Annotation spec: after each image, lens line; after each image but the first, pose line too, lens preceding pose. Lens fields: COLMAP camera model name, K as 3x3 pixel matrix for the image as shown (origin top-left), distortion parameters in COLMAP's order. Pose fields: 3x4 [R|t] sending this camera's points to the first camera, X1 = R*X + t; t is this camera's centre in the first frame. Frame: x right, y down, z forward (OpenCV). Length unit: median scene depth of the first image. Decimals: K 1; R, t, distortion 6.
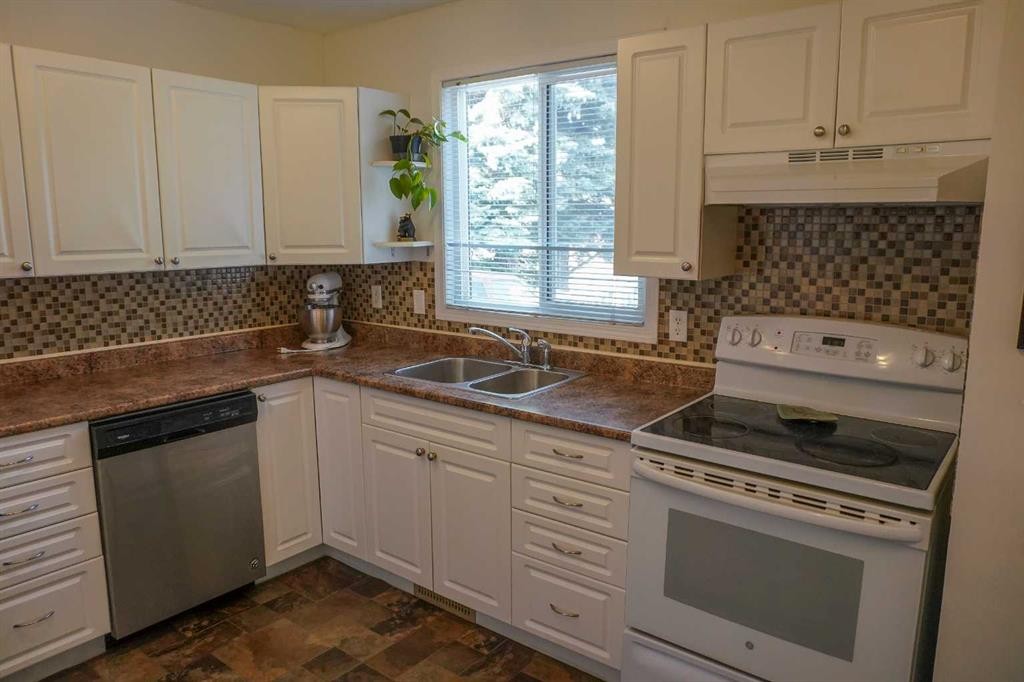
lens RADIAL K [[700.9, 0, 512.0], [0, 700.9, 341.0], [0, 0, 1]] dist [-0.043214, 0.003962]
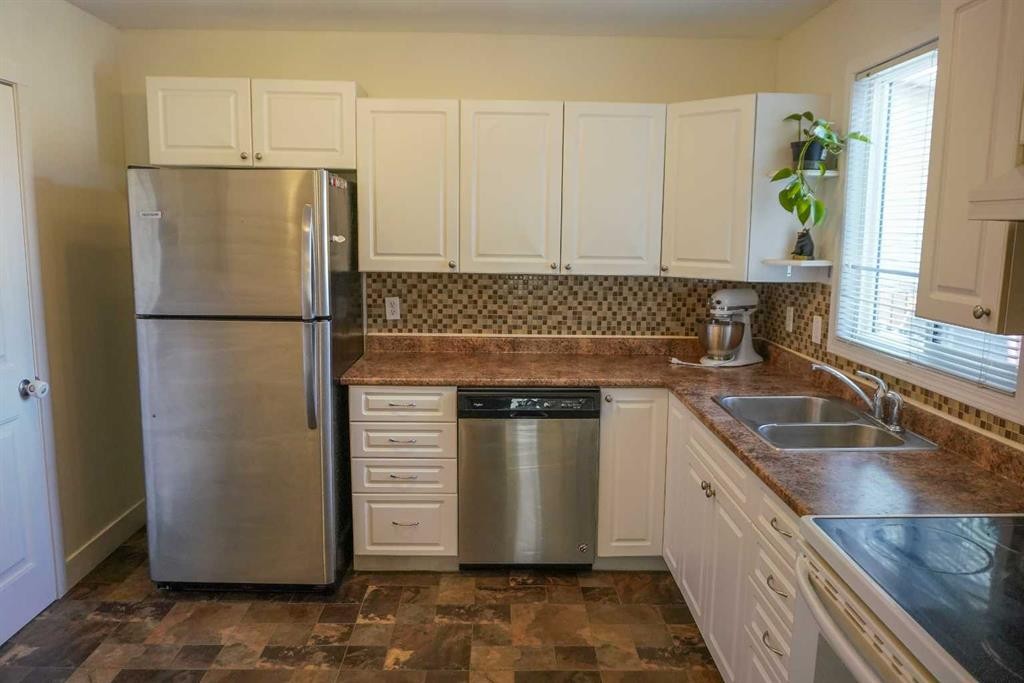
lens RADIAL K [[720.5, 0, 512.0], [0, 720.5, 341.5], [0, 0, 1]] dist [-0.044083, 0.001915]
pose [[0.636079, 0.126479, -0.761188, 0.345414], [-0.139765, 0.989043, 0.047546, -0.033966], [0.758861, 0.076144, 0.646786, 0.153336]]
